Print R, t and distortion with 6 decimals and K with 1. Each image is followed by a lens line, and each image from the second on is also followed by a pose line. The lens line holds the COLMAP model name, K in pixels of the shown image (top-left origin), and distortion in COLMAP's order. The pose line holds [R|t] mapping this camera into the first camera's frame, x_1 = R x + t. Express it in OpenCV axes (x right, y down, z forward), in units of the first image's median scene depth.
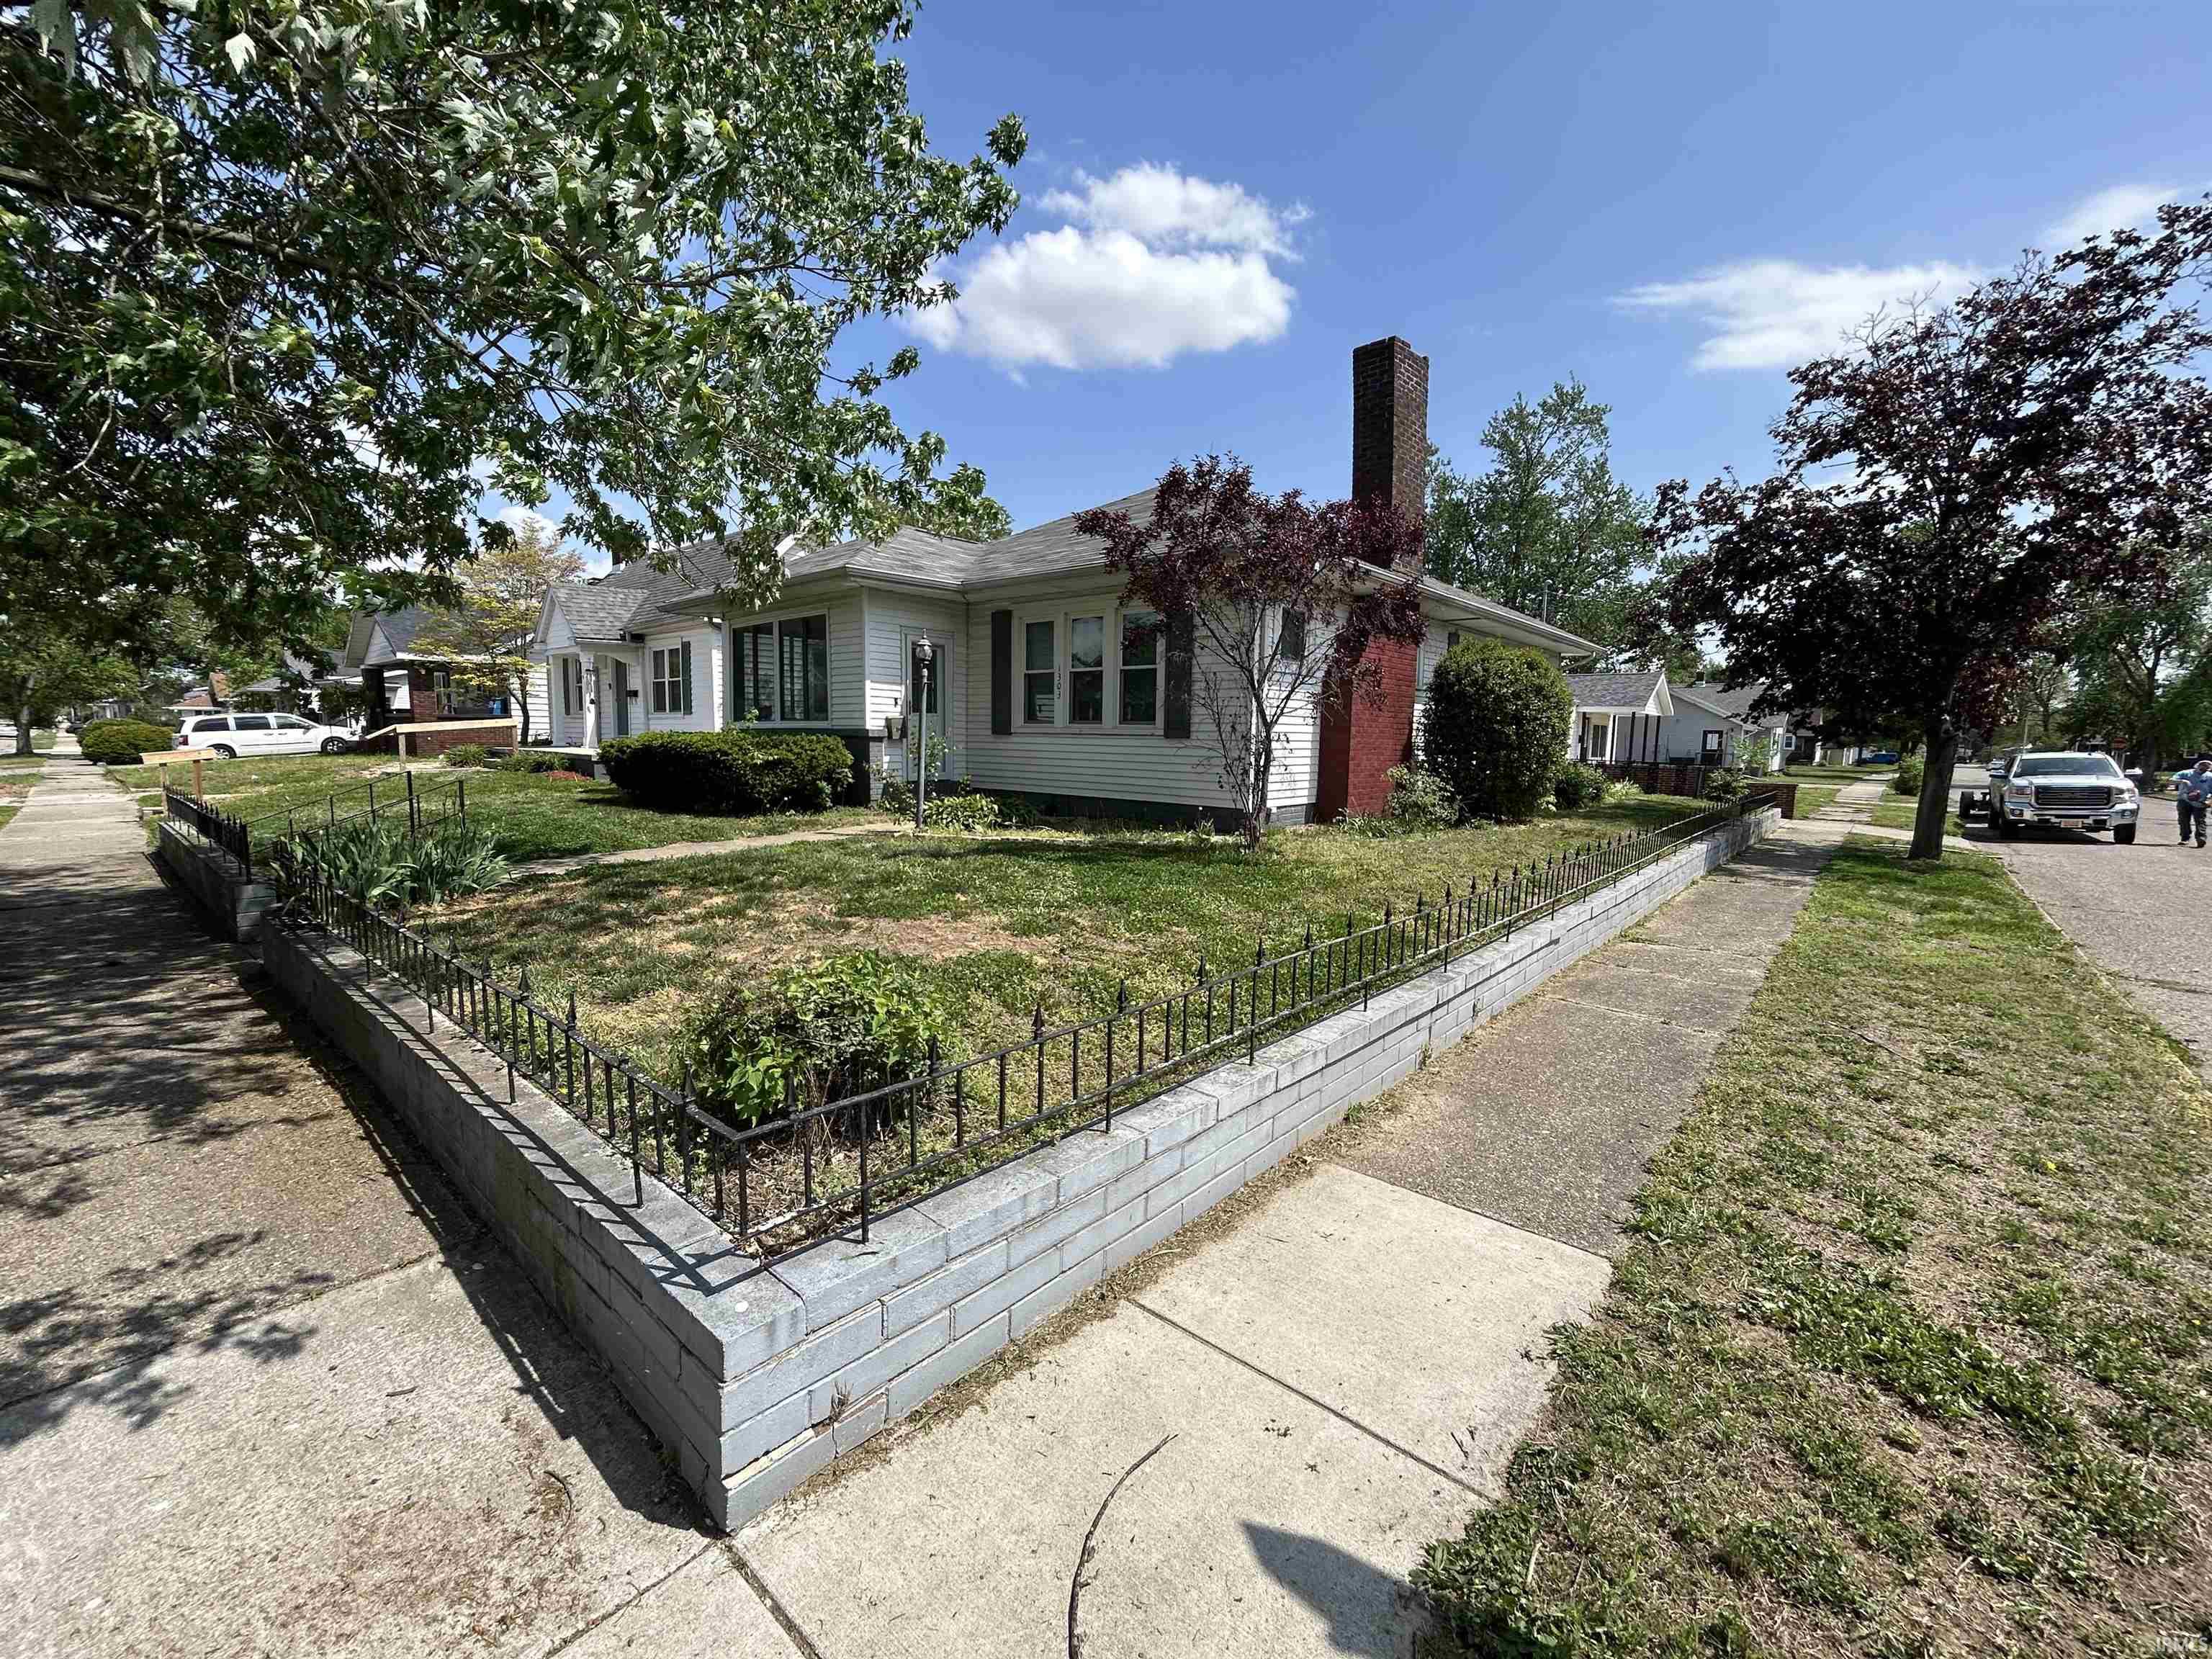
lens RADIAL K [[902.3, 0, 1105.5], [0, 902.3, 834.5], [0, 0, 1]] dist [0.000730, 0.000943]
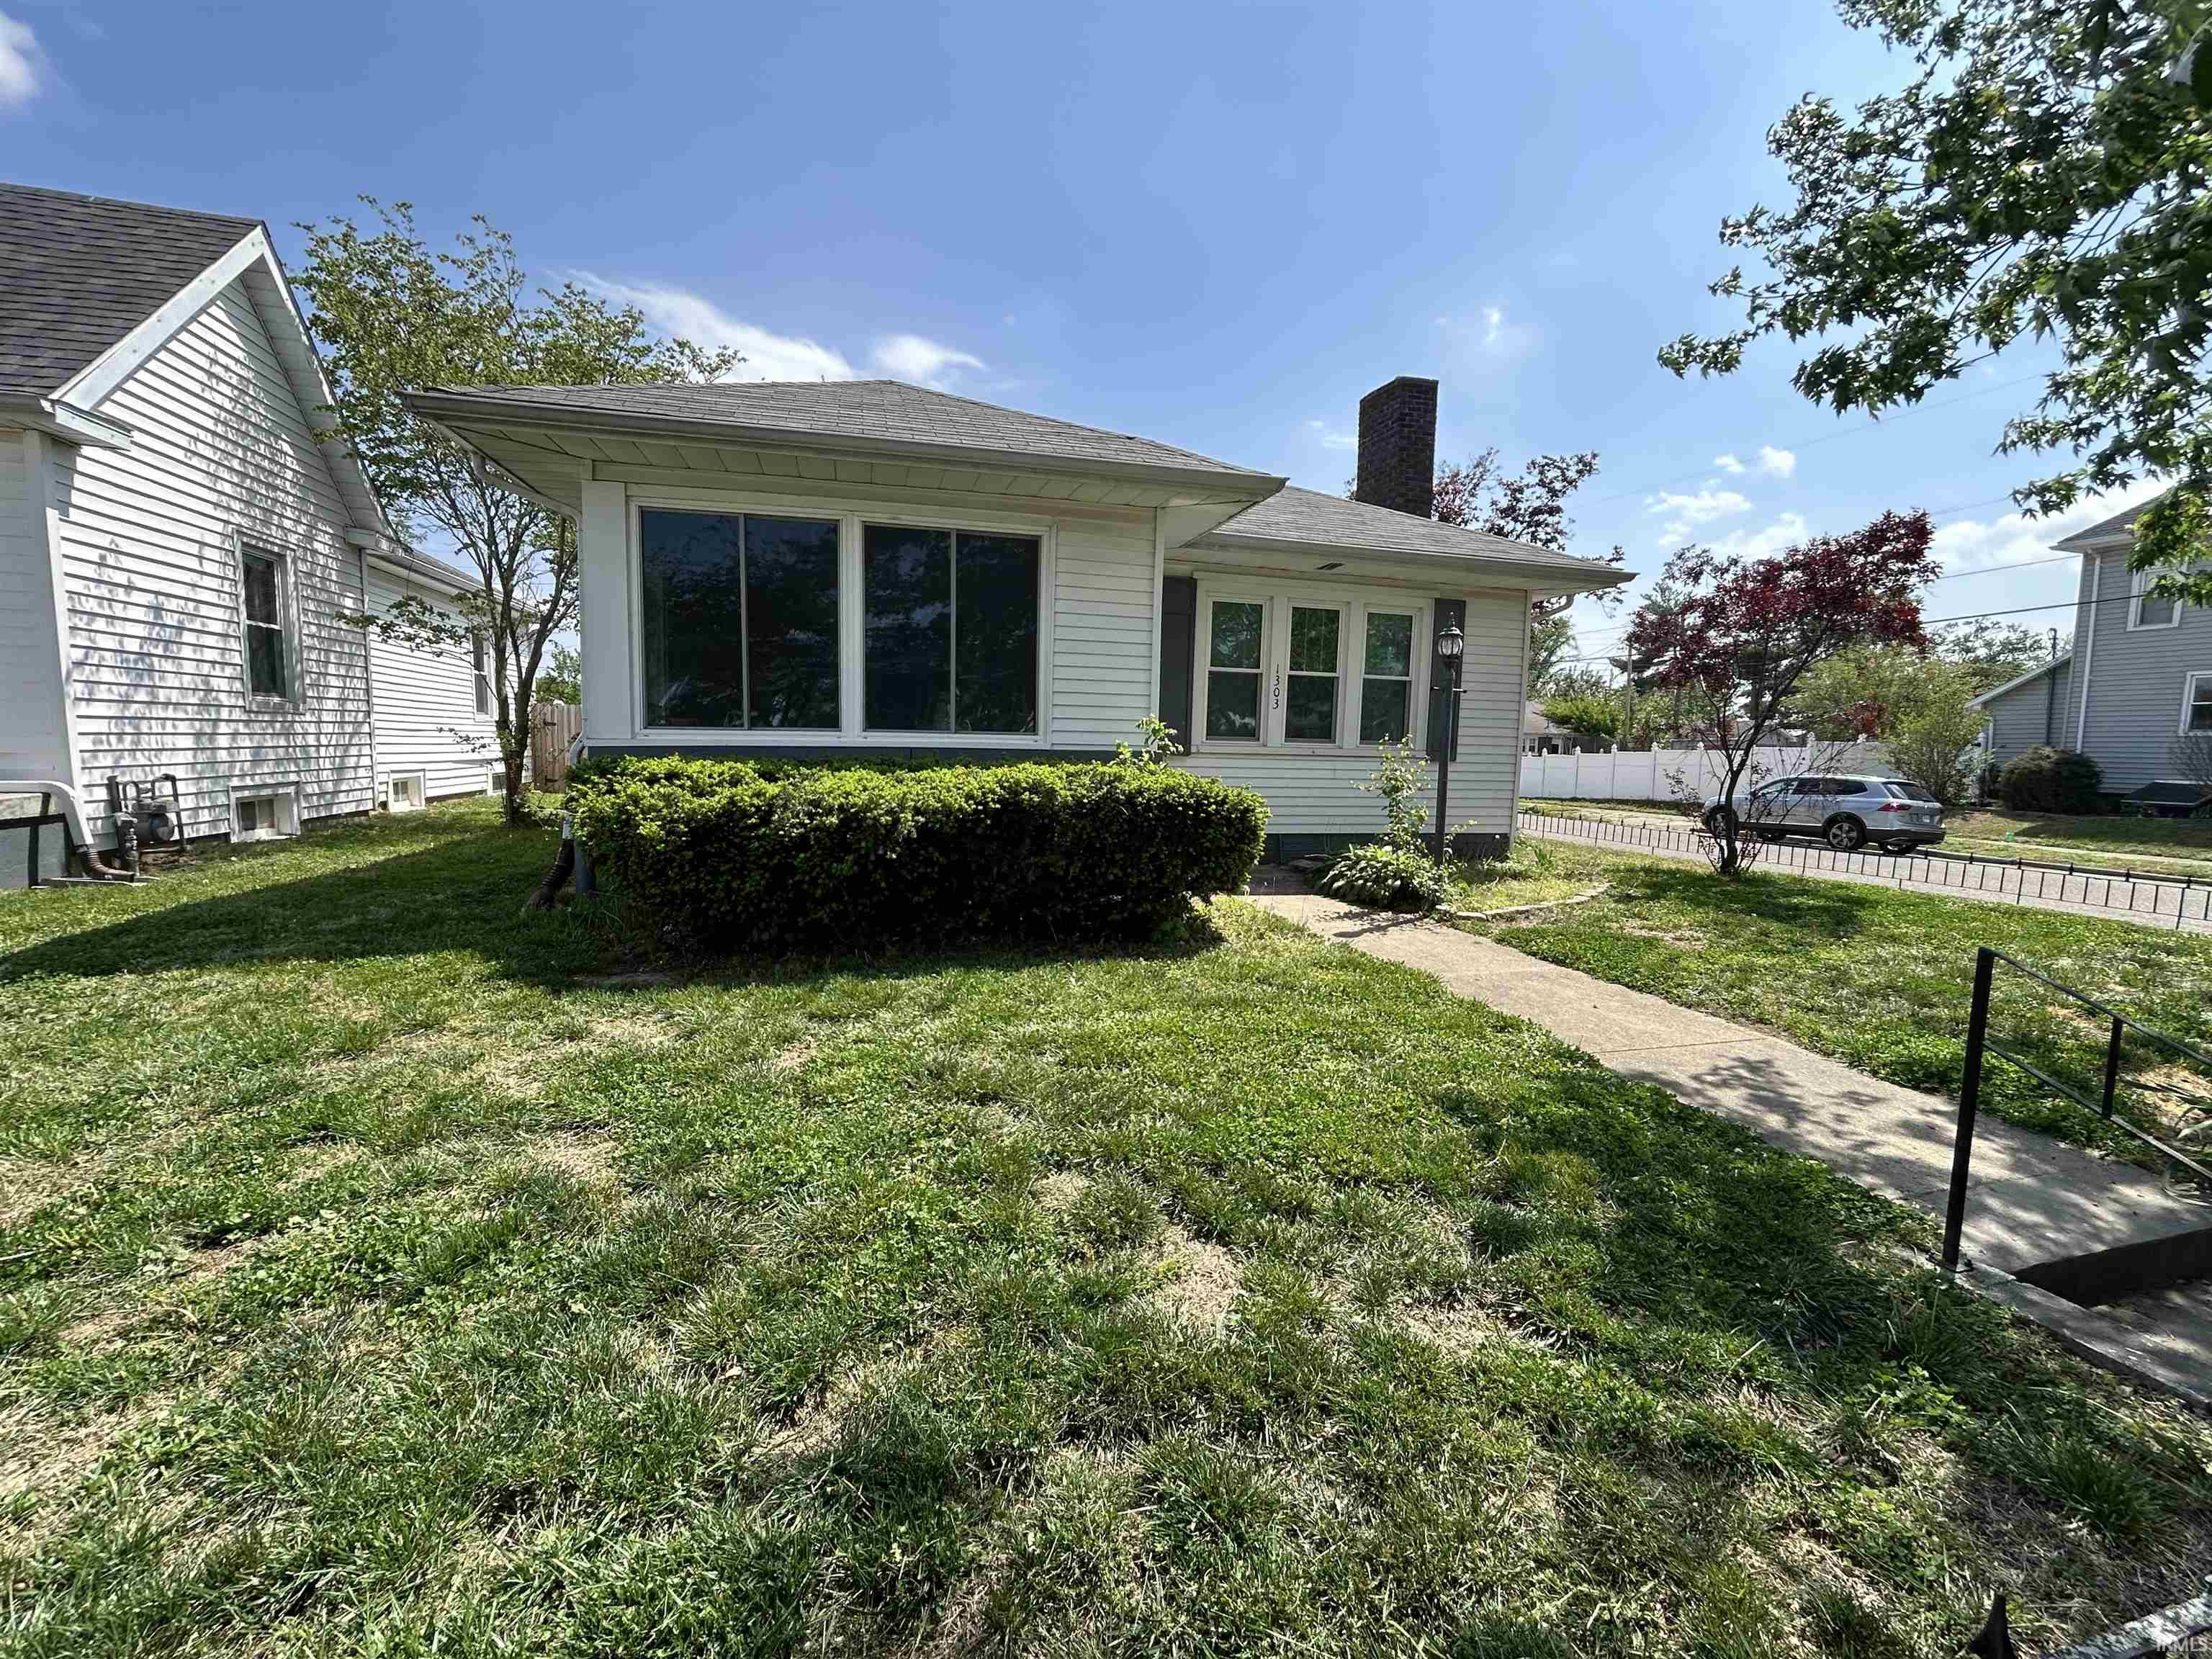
lens RADIAL K [[902.3, 0, 1114.1], [0, 902.3, 826.9], [0, 0, 1]] dist [0.000730, 0.000943]
pose [[0.546727, -0.079722, 0.833507, -0.538778], [0.079130, 0.995921, 0.043353, -0.067024], [-0.833564, 0.042253, 0.550805, 0.491175]]
